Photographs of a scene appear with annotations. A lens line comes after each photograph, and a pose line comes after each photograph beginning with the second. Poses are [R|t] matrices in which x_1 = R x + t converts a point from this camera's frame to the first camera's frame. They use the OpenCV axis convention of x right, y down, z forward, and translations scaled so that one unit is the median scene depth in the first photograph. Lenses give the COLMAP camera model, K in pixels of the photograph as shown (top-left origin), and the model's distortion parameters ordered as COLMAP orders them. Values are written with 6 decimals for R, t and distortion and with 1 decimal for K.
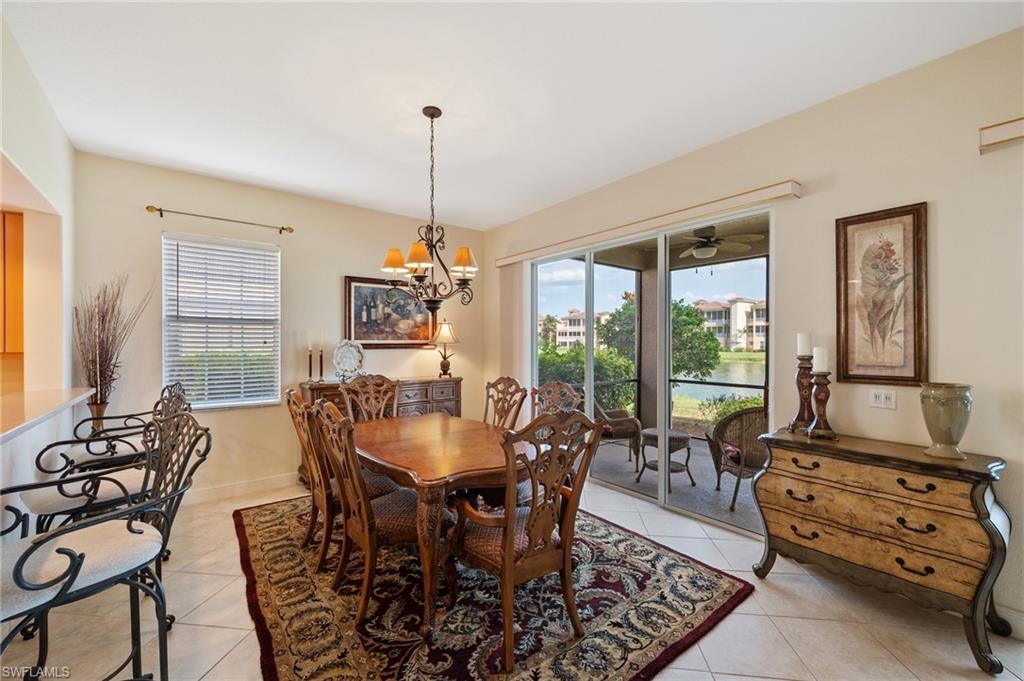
lens RADIAL K [[419.2, 0, 512.0], [0, 419.2, 340.5], [0, 0, 1]] dist [-0.001899, -0.000158]
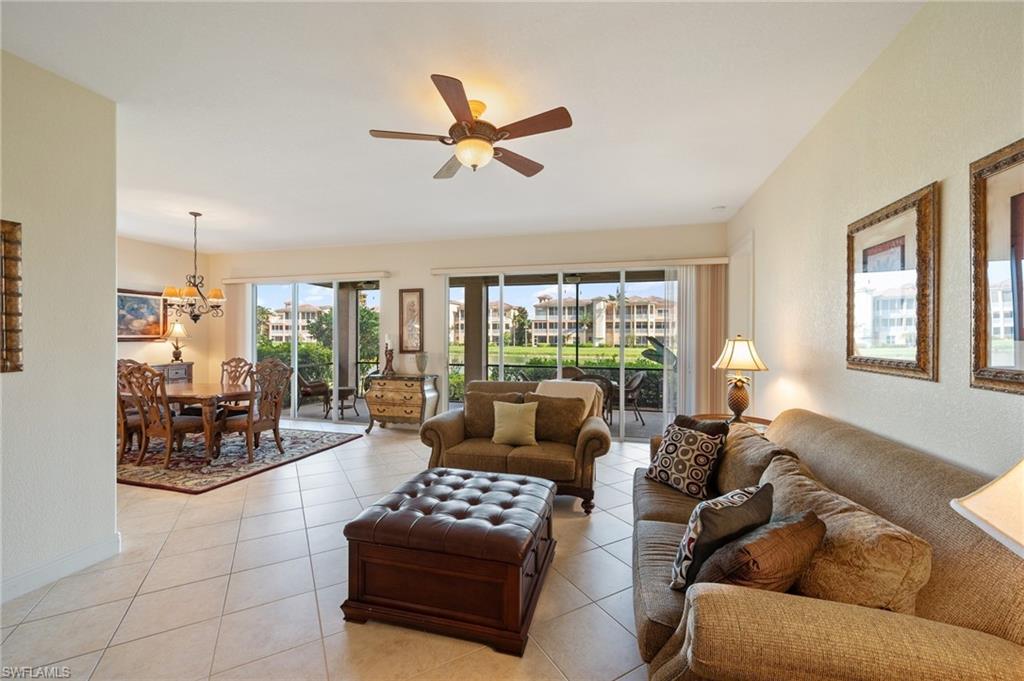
lens RADIAL K [[404.8, 0, 512.0], [0, 404.8, 340.5], [0, 0, 1]] dist [-0.000002, -0.000067]
pose [[0.798704, -0.000707, 0.601724, -0.104449], [-0.006922, 0.999922, 0.010363, -0.006510], [-0.601684, -0.012442, 0.798637, -0.910589]]
